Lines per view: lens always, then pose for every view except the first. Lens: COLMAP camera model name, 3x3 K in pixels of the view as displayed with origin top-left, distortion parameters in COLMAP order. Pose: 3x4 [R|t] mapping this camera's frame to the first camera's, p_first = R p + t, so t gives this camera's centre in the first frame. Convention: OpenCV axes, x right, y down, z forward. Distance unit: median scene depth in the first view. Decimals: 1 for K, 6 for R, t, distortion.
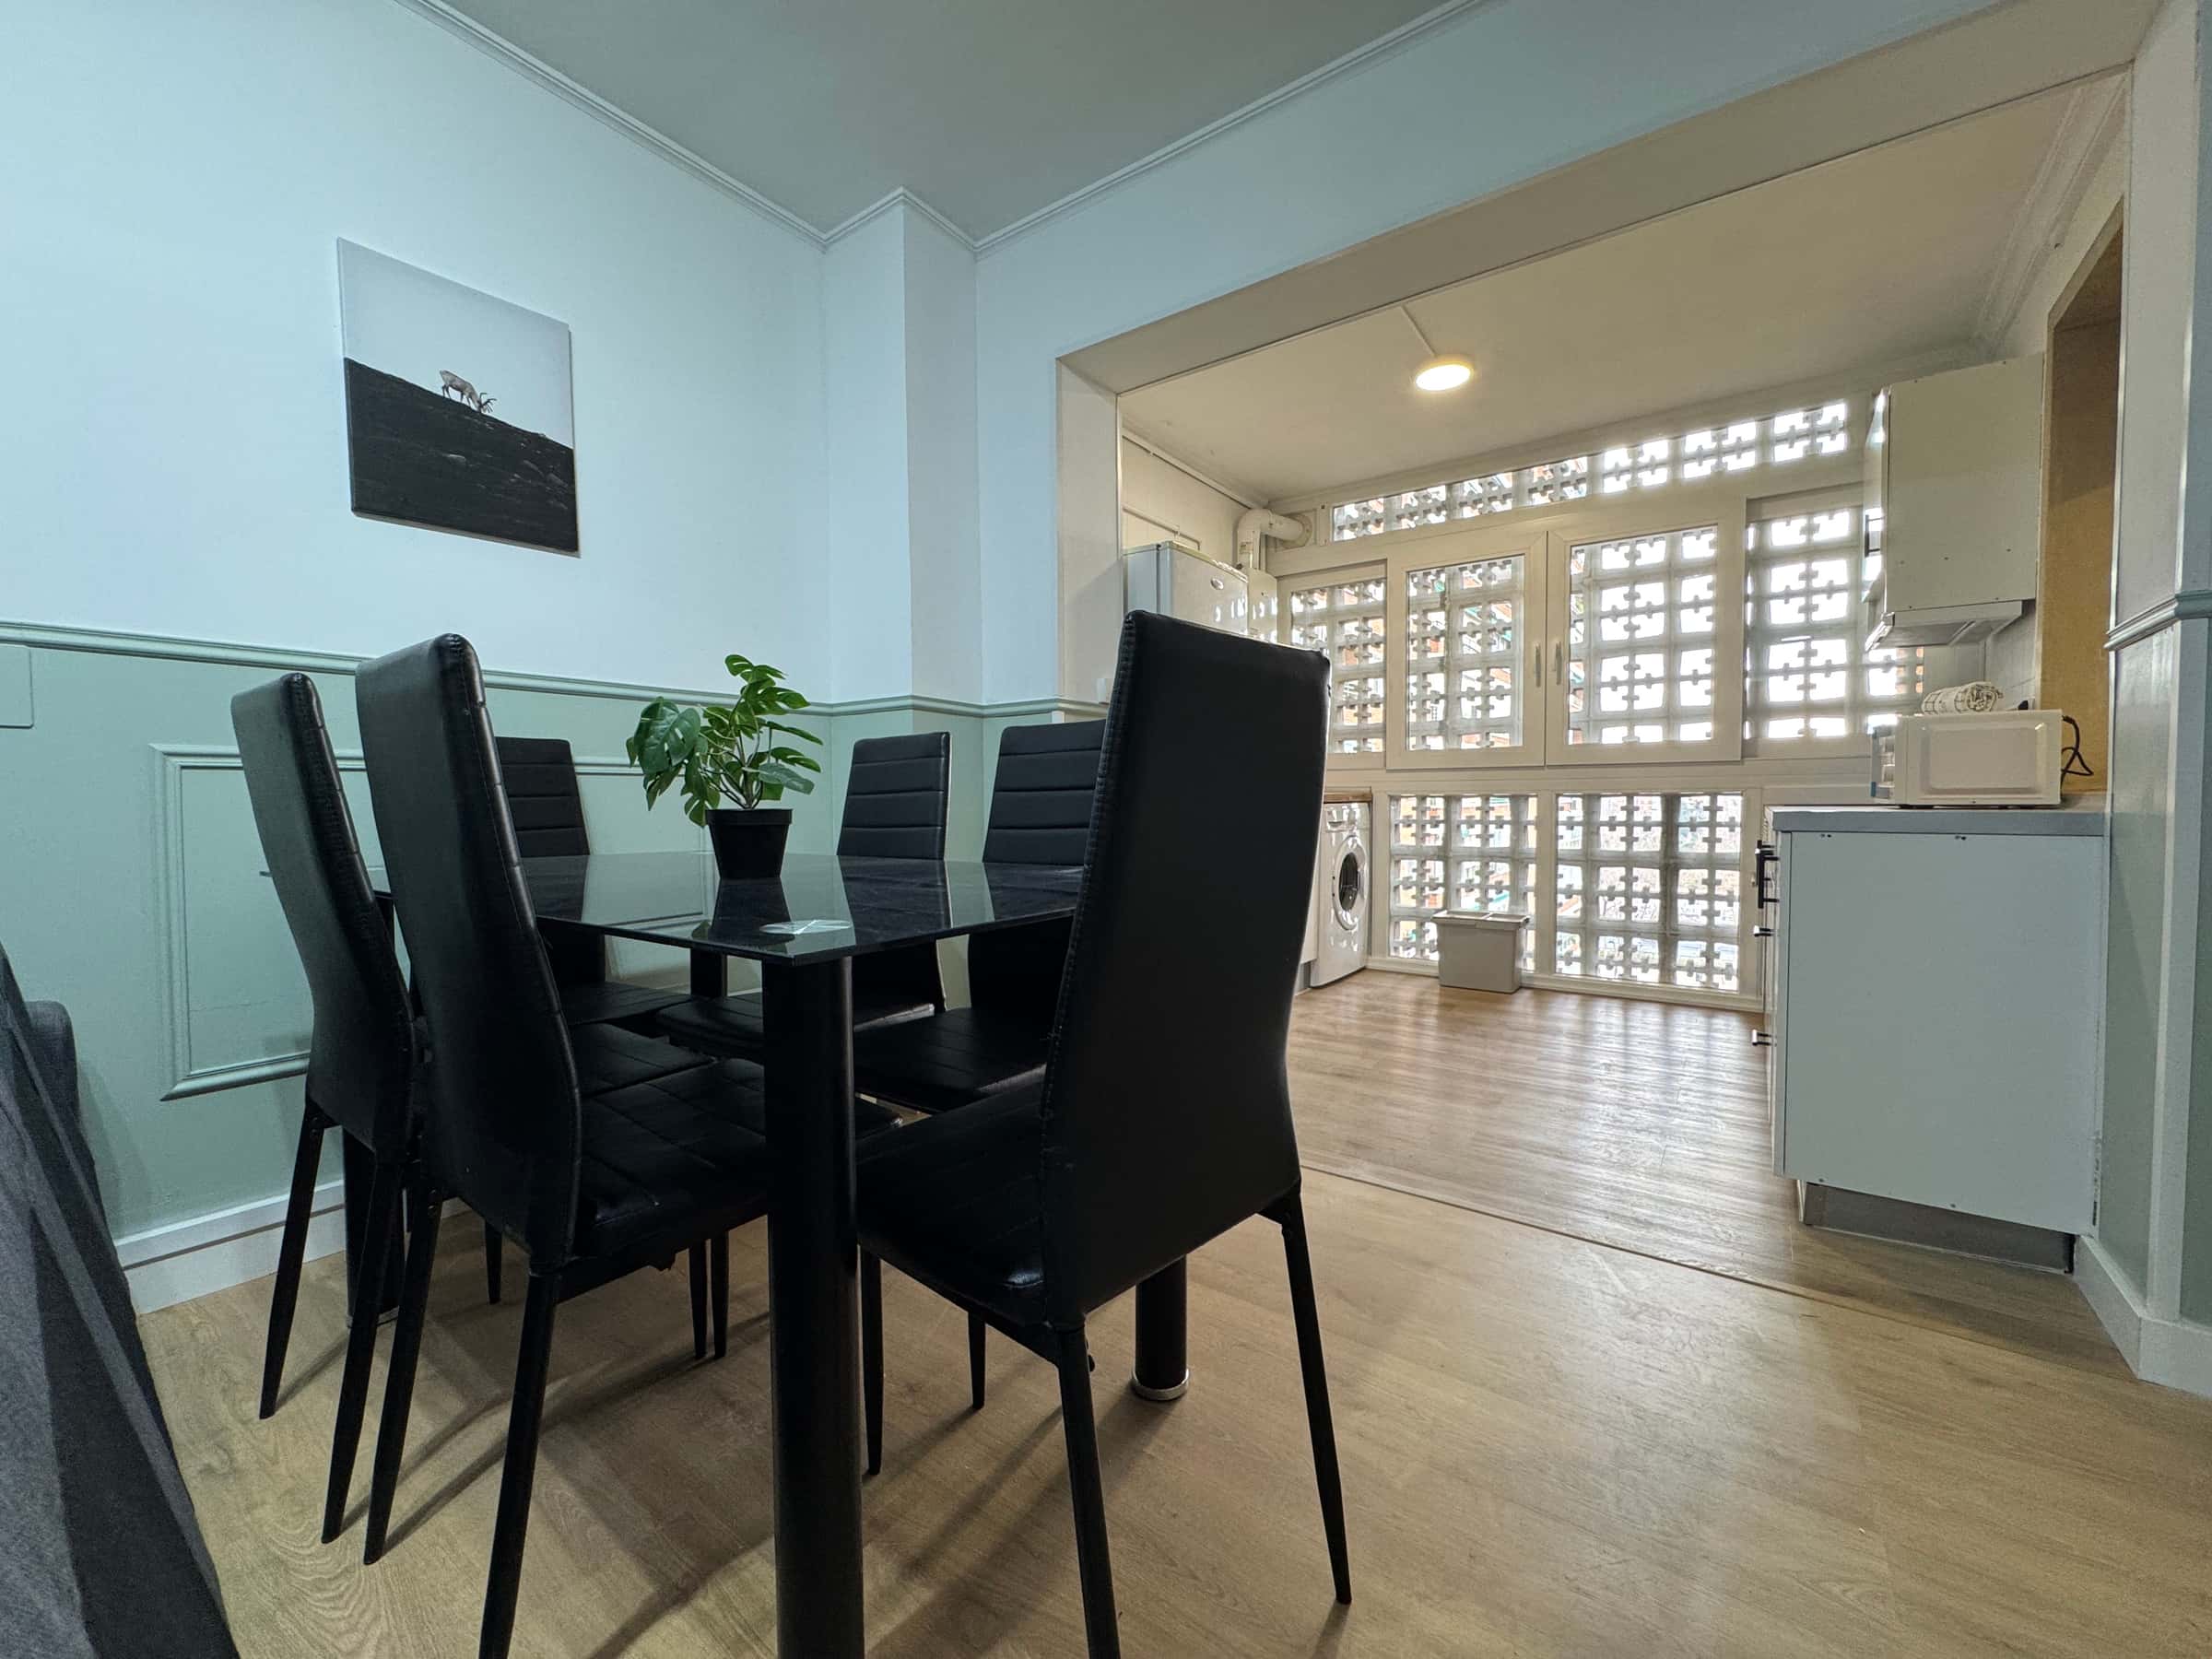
lens RADIAL K [[880.1, 0, 1103.8], [0, 880.1, 828.7], [0, 0, 1]] dist [-0.003757, 0.000163]
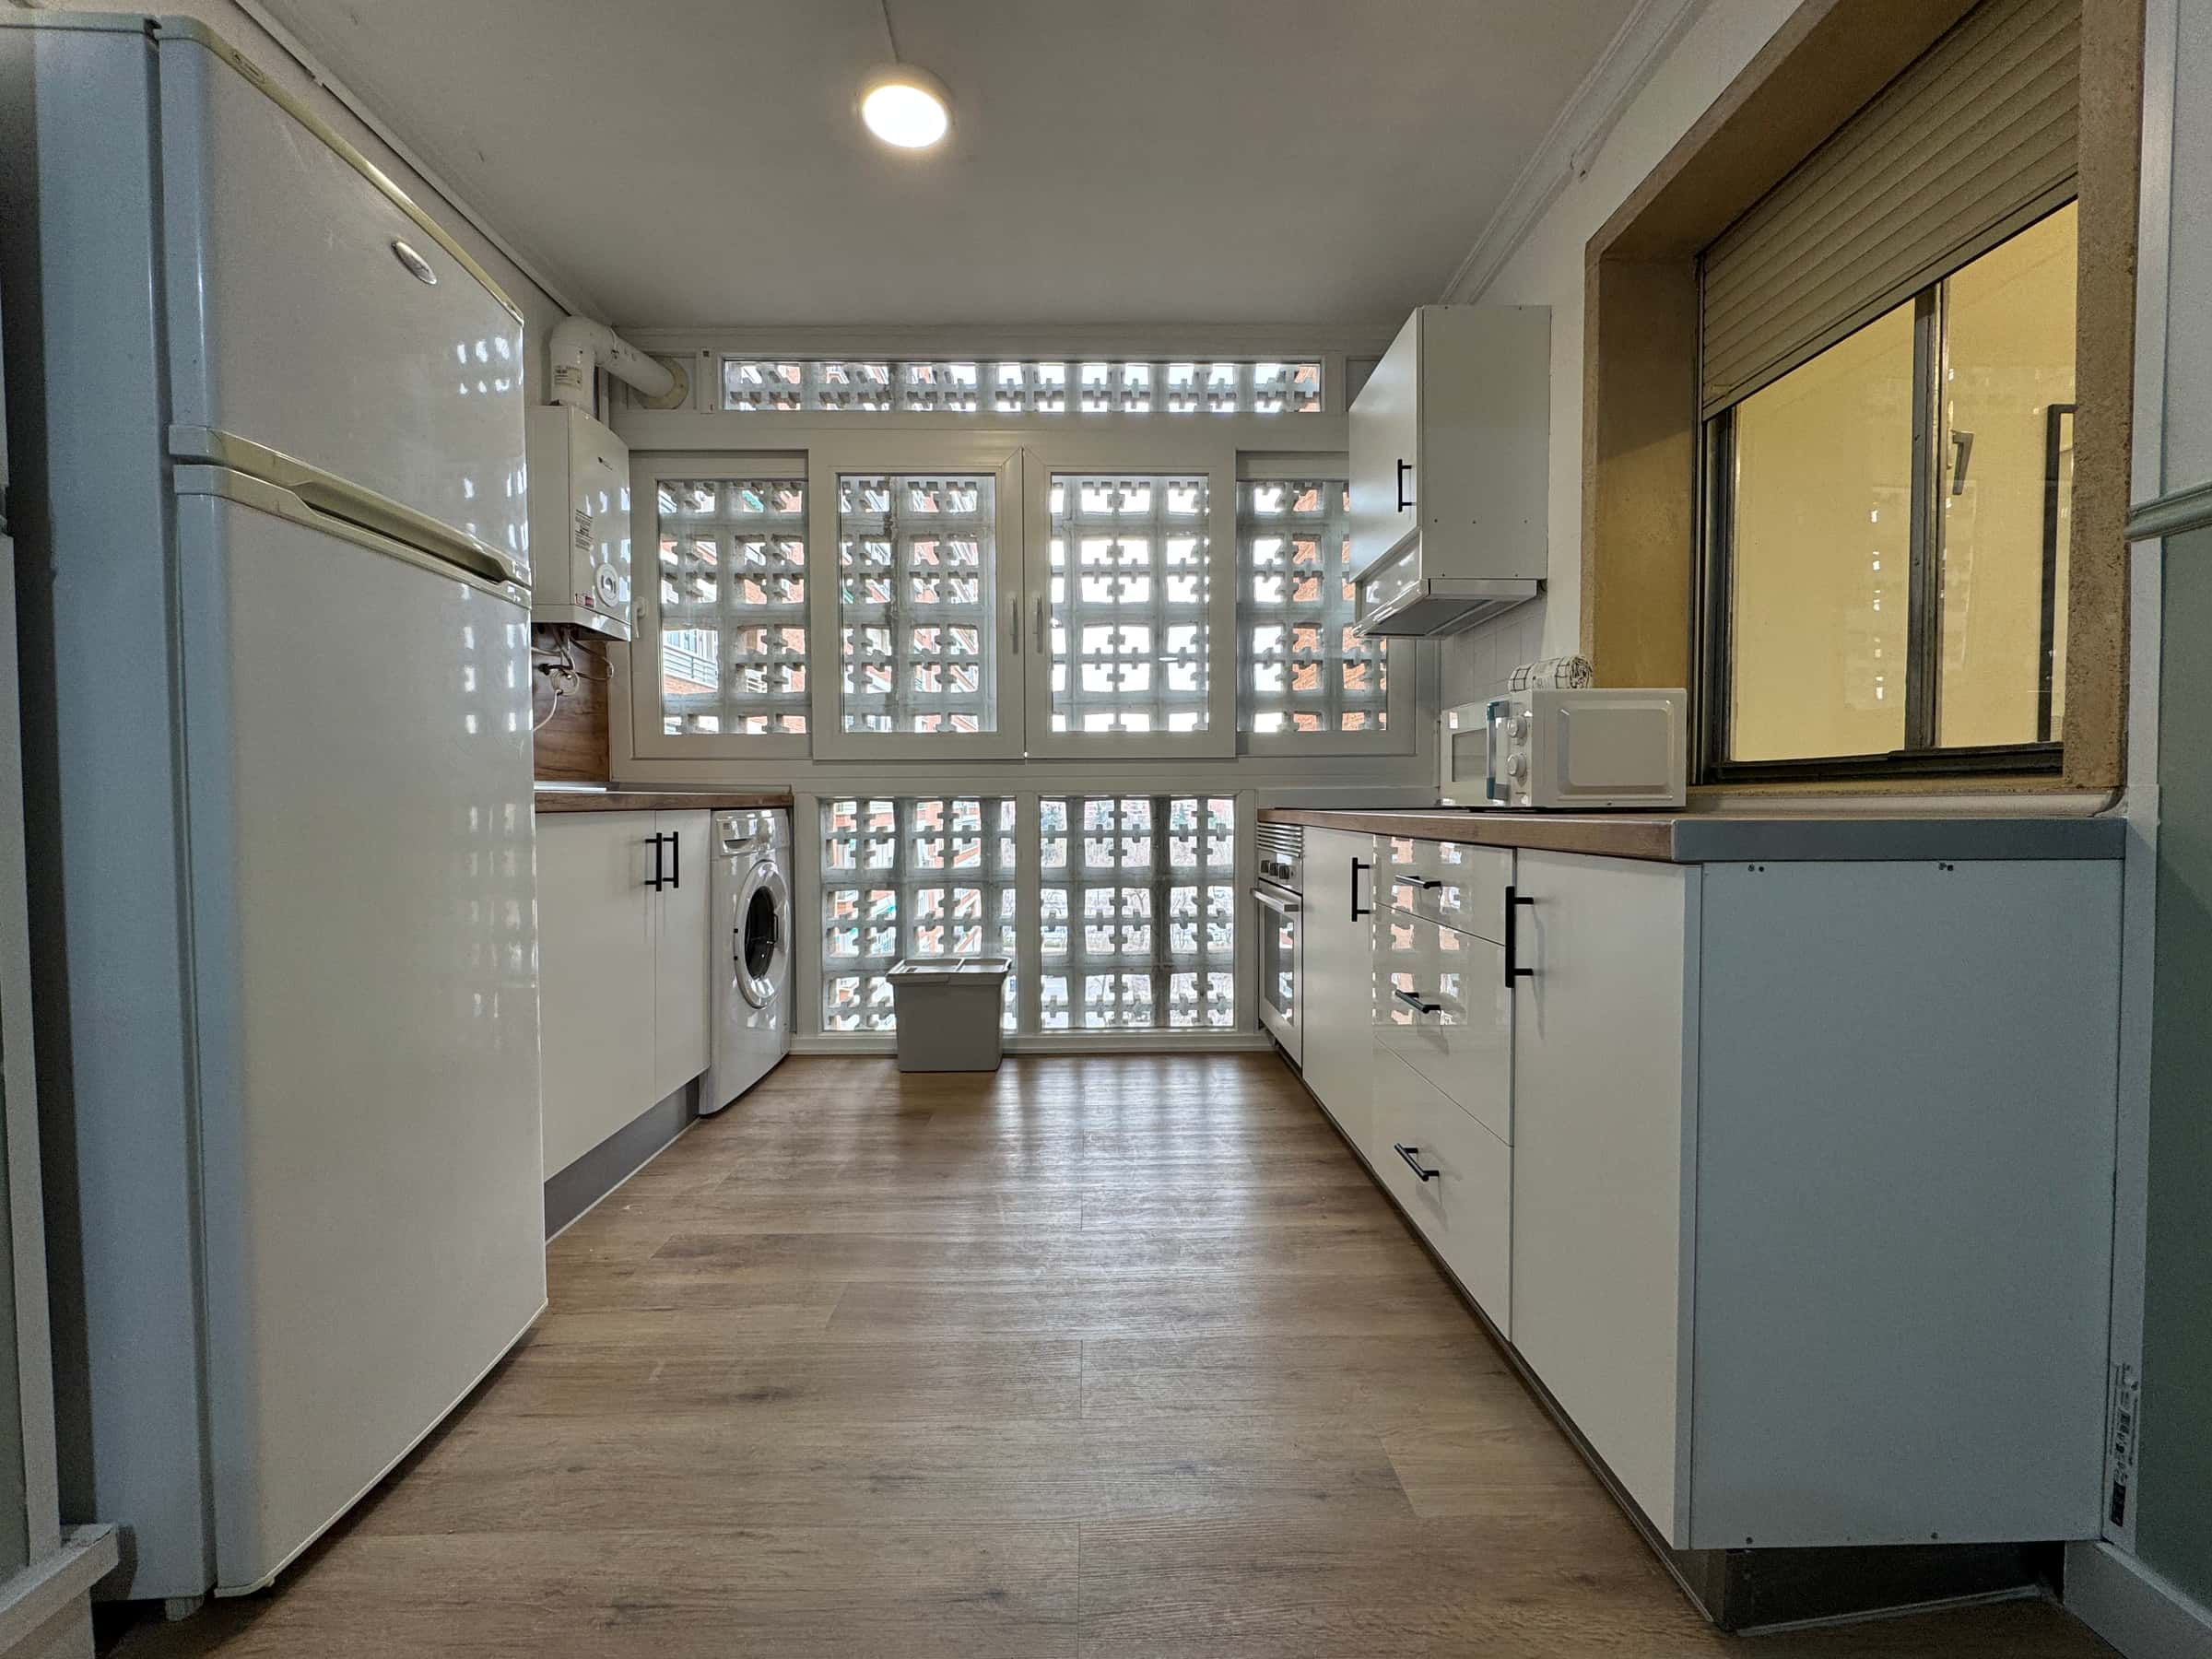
lens RADIAL K [[880.1, 0, 1102.1], [0, 880.1, 827.1], [0, 0, 1]] dist [-0.003757, 0.000163]
pose [[0.794557, -0.017068, 0.606949, 0.092901], [0.022655, 0.999742, -0.001545, -0.010162], [-0.606767, 0.014978, 0.794739, 0.353421]]
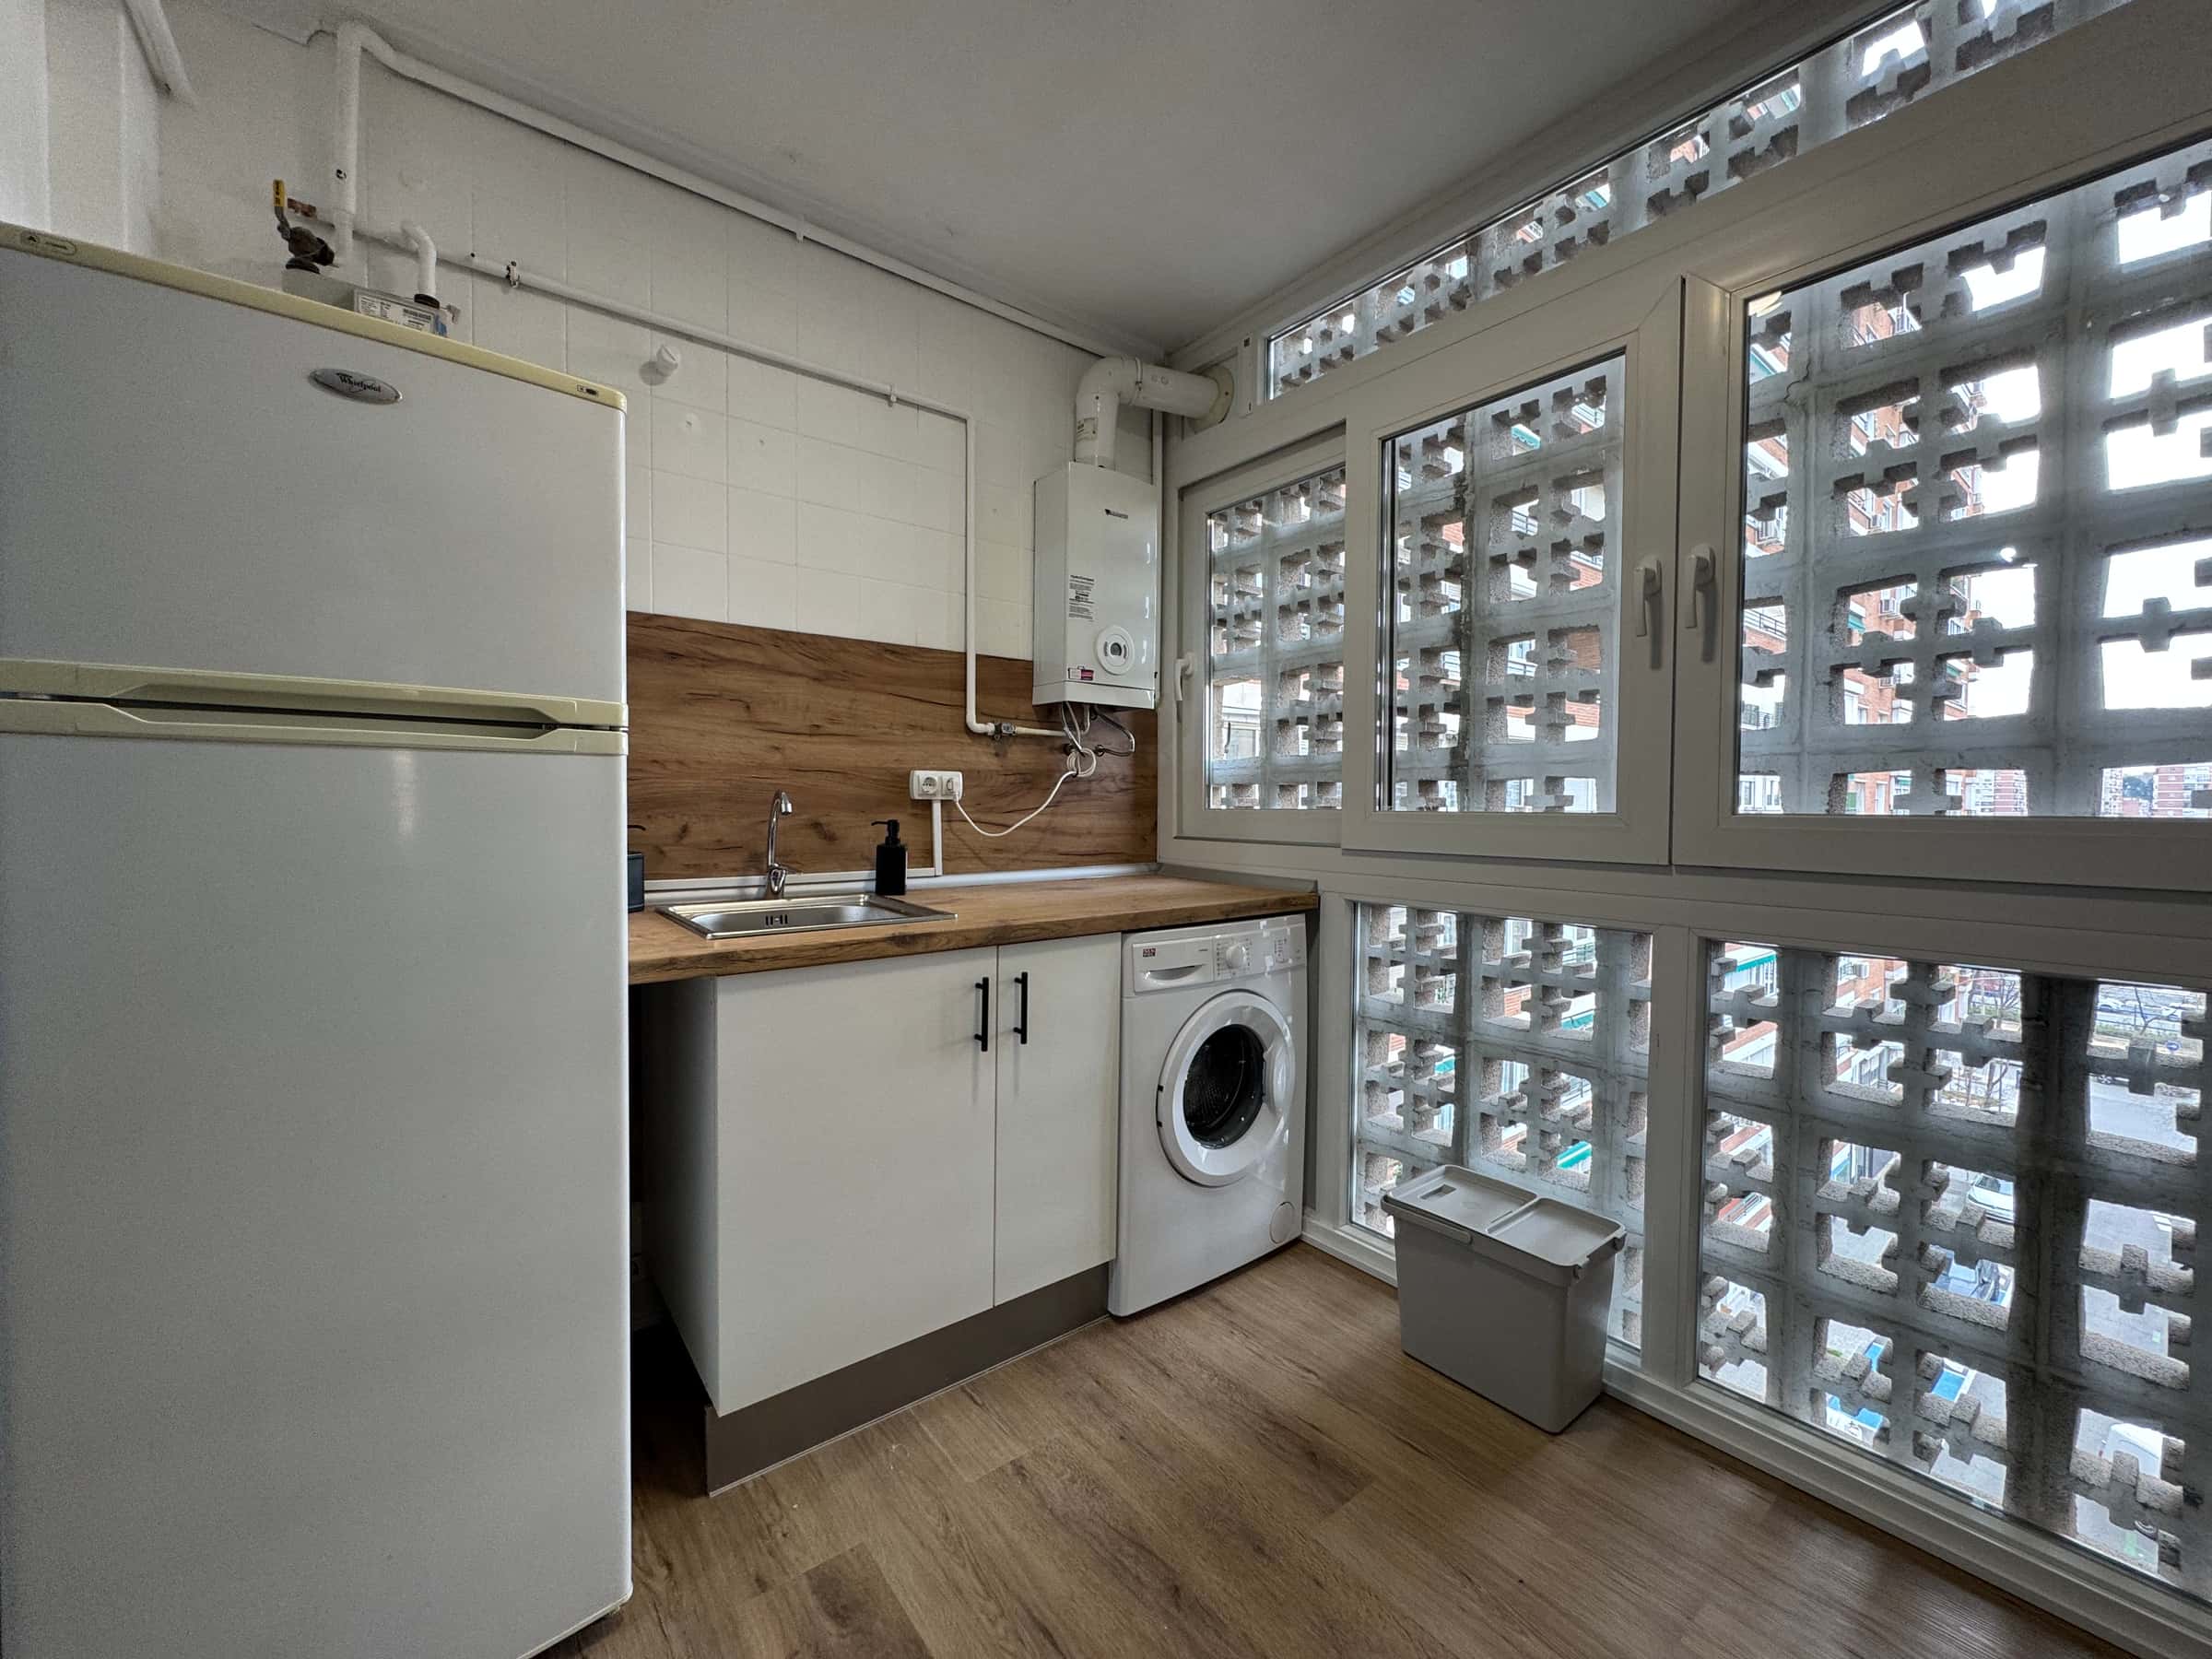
lens RADIAL K [[880.1, 0, 1105.5], [0, 880.1, 827.4], [0, 0, 1]] dist [-0.003757, 0.000163]
pose [[0.963710, 0.018450, -0.266315, 0.353383], [-0.020946, 0.999759, -0.006532, -0.079880], [0.266130, 0.011873, 0.963864, 0.535565]]
